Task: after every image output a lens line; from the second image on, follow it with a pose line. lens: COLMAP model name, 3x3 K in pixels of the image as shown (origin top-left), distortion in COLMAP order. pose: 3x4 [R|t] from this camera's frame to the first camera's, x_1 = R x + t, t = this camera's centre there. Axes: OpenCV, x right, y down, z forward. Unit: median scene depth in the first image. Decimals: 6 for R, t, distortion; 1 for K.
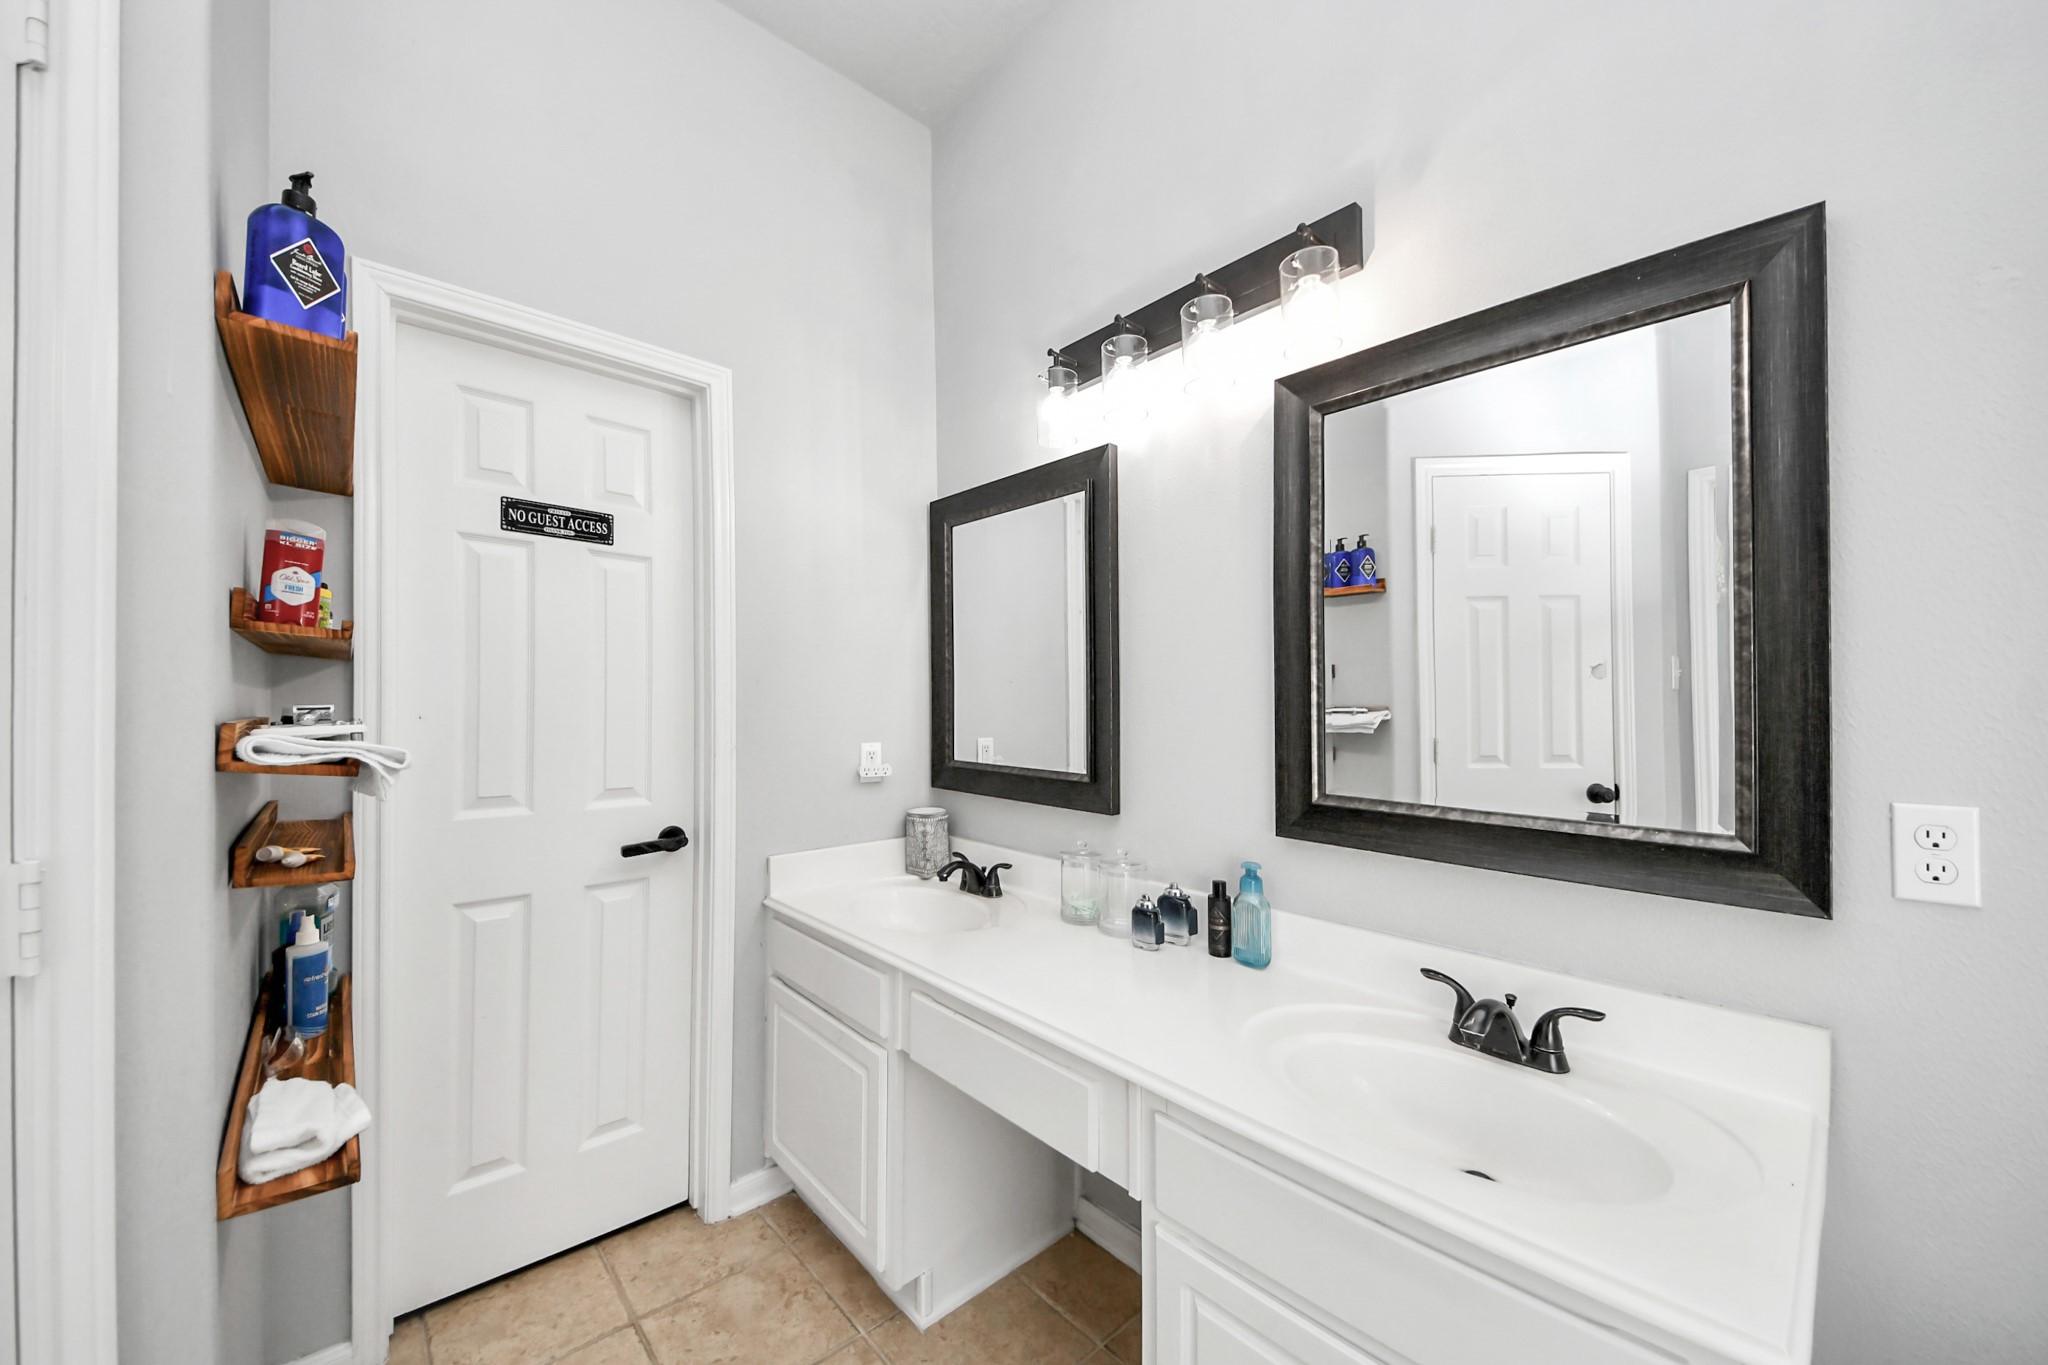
lens RADIAL K [[770.9, 0, 988.7], [0, 770.9, 688.4], [0, 0, 1]] dist [0.042290, -0.020685]
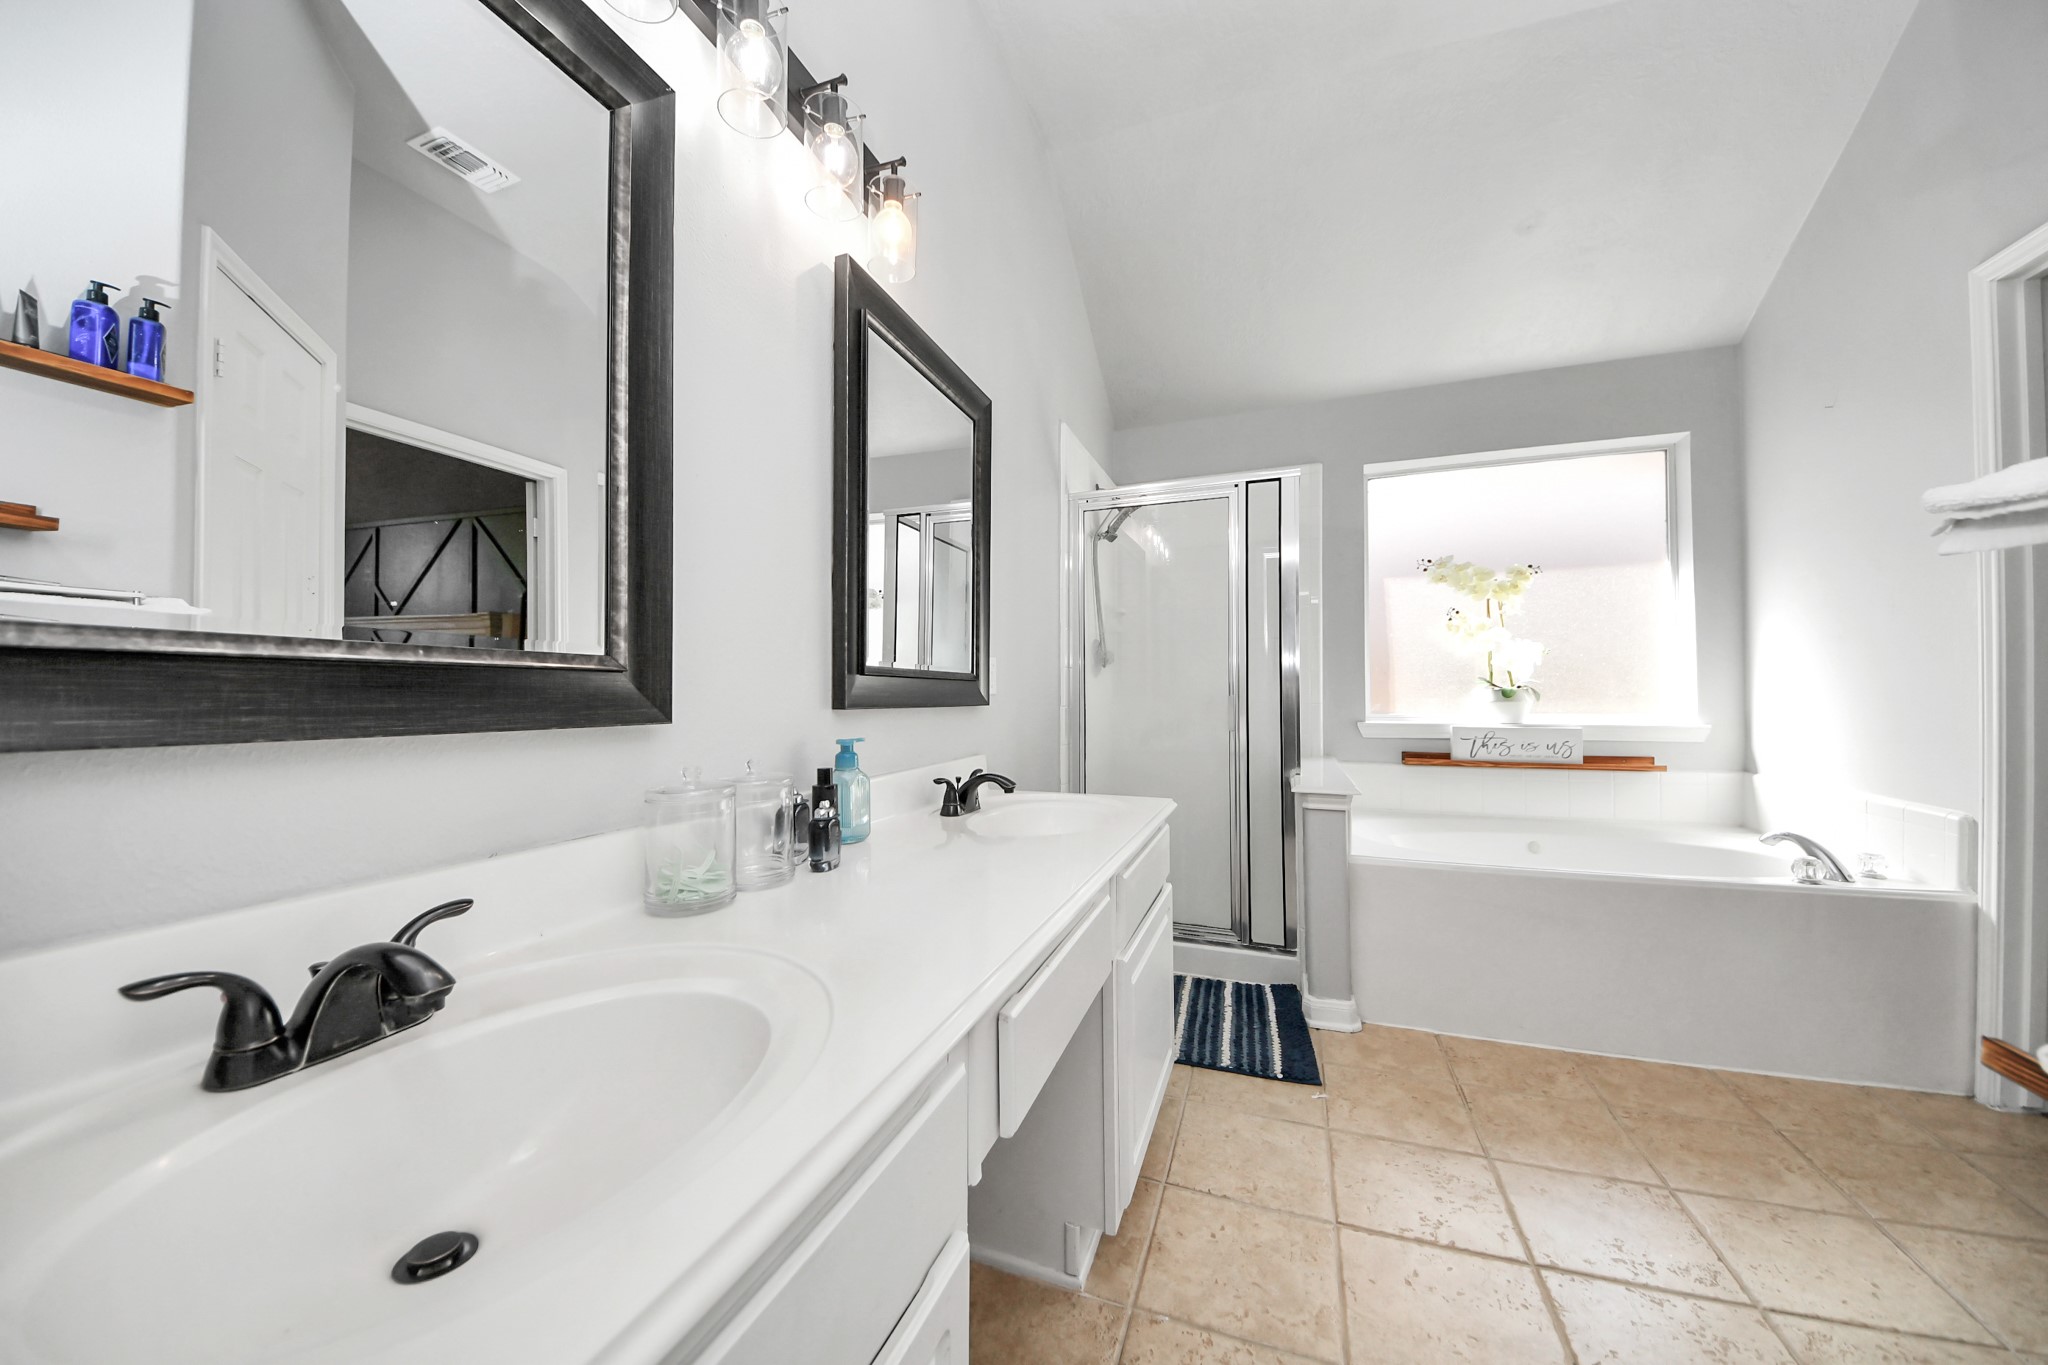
lens RADIAL K [[709.0, 0, 1026.8], [0, 709.0, 684.1], [0, 0, 1]] dist [0.018607, -0.014805]
pose [[-0.494840, 0.017693, 0.868804, -0.510626], [0.005268, 0.999835, -0.017361, 0.156302], [-0.868968, -0.004015, -0.494852, 1.141444]]
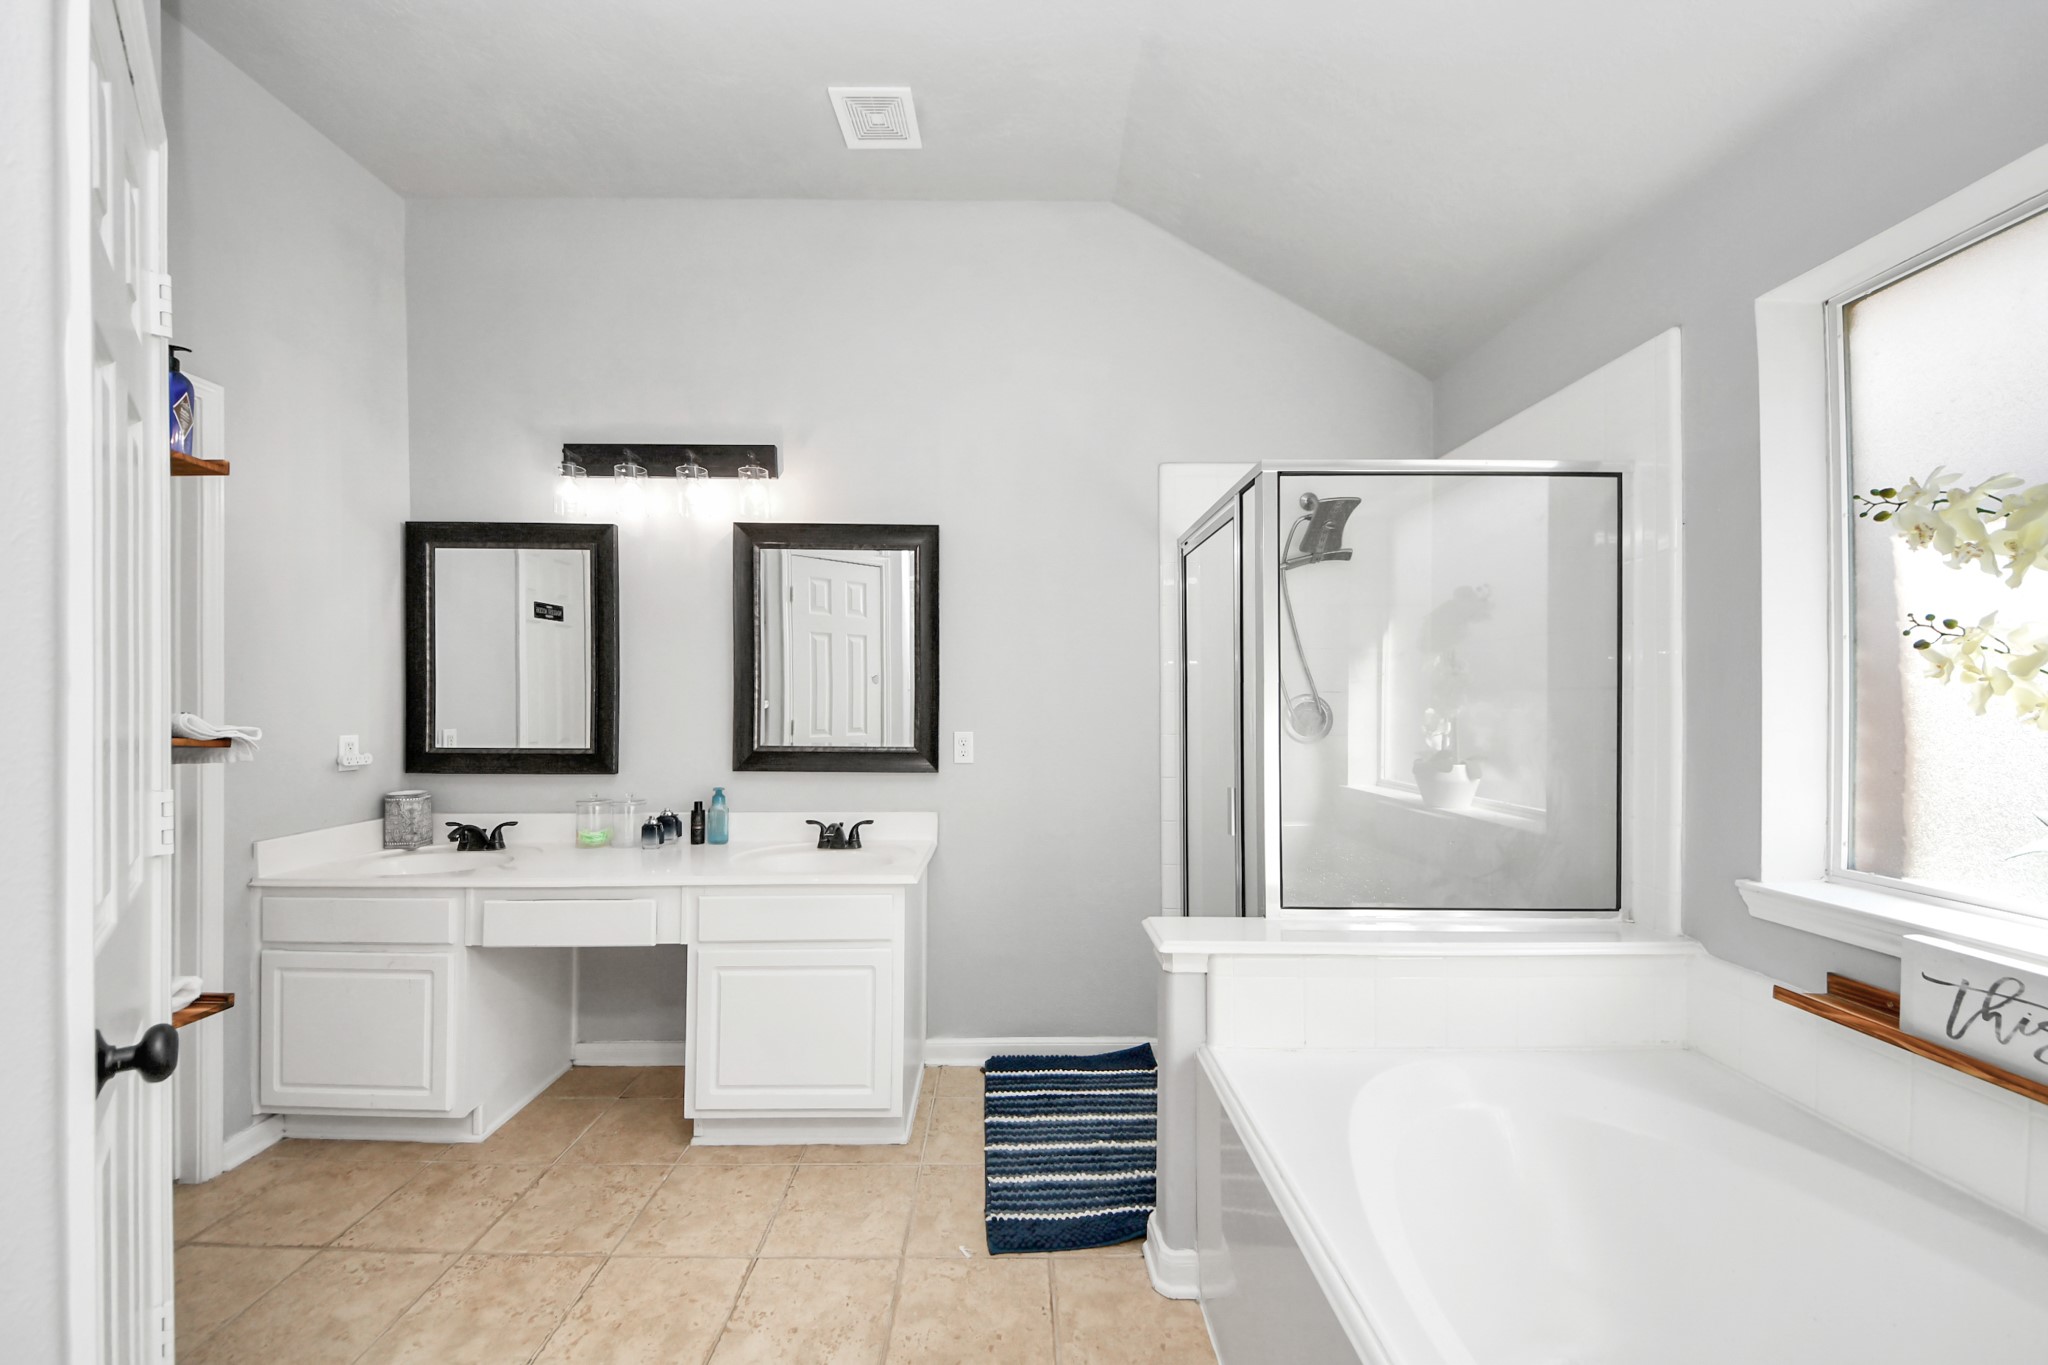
lens RADIAL K [[750.8, 0, 1026.3], [0, 750.8, 683.5], [0, 0, 1]] dist [0.000593, -0.007827]
pose [[0.626191, 0.026797, 0.779209, -0.531773], [-0.011023, 0.999614, -0.025518, 0.019007], [-0.779591, 0.007390, 0.626245, -0.596398]]
